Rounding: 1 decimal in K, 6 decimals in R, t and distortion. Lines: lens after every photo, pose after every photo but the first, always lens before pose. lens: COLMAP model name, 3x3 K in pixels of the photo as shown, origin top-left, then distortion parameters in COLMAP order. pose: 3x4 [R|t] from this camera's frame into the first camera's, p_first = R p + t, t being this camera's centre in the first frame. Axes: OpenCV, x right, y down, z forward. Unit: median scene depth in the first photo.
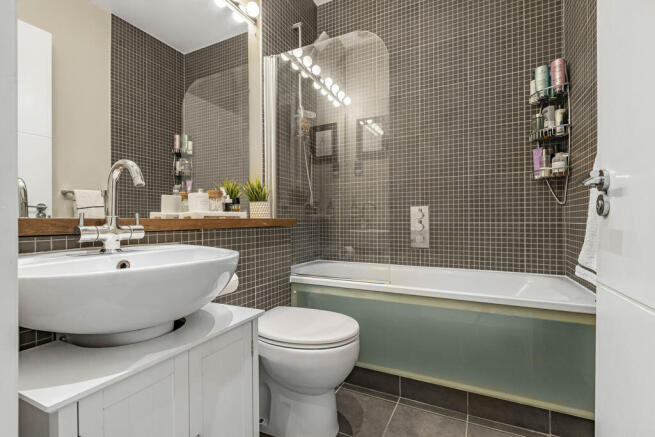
lens RADIAL K [[295.1, 0, 325.3], [0, 295.1, 218.7], [0, 0, 1]] dist [-0.004084, 0.005745]
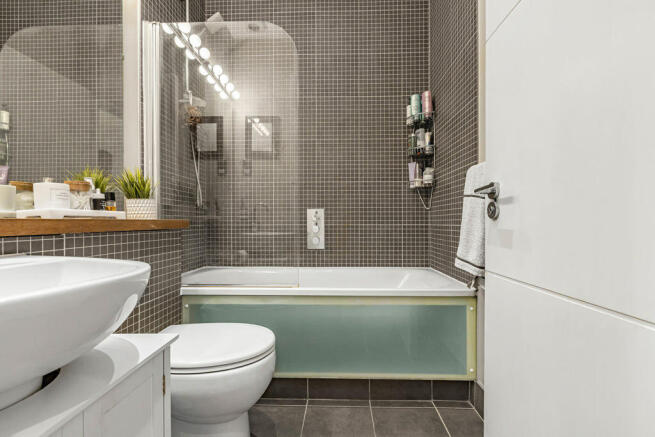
lens RADIAL K [[295.1, 0, 327.9], [0, 295.1, 221.0], [0, 0, 1]] dist [-0.004084, 0.005745]
pose [[0.909969, 0.004442, 0.414652, -0.089234], [-0.004184, 0.999990, -0.001530, 0.002029], [-0.414655, -0.000343, 0.909979, 0.054977]]
